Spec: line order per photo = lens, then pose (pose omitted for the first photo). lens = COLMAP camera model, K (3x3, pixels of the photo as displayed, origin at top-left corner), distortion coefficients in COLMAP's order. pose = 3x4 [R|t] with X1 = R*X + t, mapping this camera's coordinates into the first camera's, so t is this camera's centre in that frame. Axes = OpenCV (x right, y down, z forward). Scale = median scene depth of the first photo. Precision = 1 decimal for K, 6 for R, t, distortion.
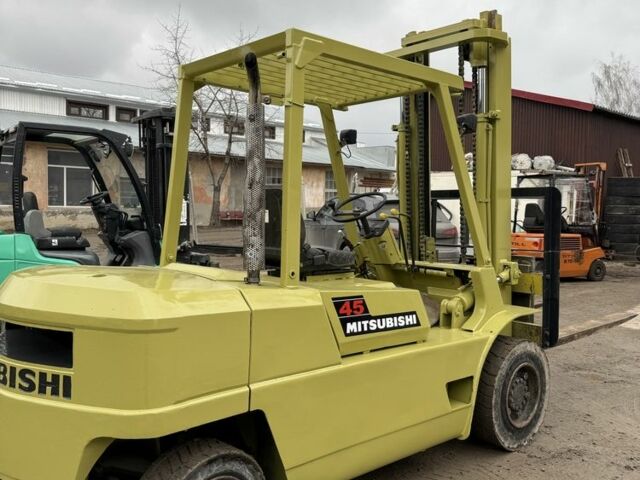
lens RADIAL K [[600.6, 0, 319.4], [0, 600.6, 249.5], [0, 0, 1]] dist [0.169627, -0.350350]
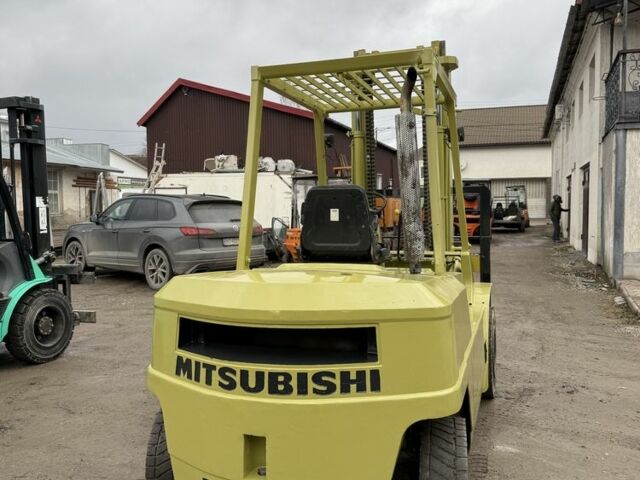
lens RADIAL K [[603.6, 0, 320.0], [0, 603.6, 240.0], [0, 0, 1]] dist [0.161989, -0.366069]
pose [[0.862728, -0.051485, 0.503041, -0.725415], [0.059961, 0.998200, -0.000672, -0.013216], [-0.502101, 0.030743, 0.864262, 0.108503]]
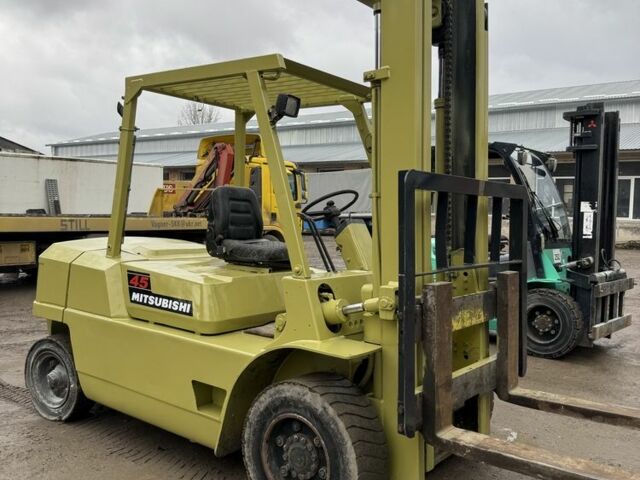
lens RADIAL K [[603.6, 0, 320.0], [0, 603.6, 240.0], [0, 0, 1]] dist [0.161989, -0.366069]
pose [[0.150020, 0.035859, -0.988032, 1.286012], [-0.091271, 0.995577, 0.022275, -0.049100], [0.984461, 0.086837, 0.152630, 1.101458]]
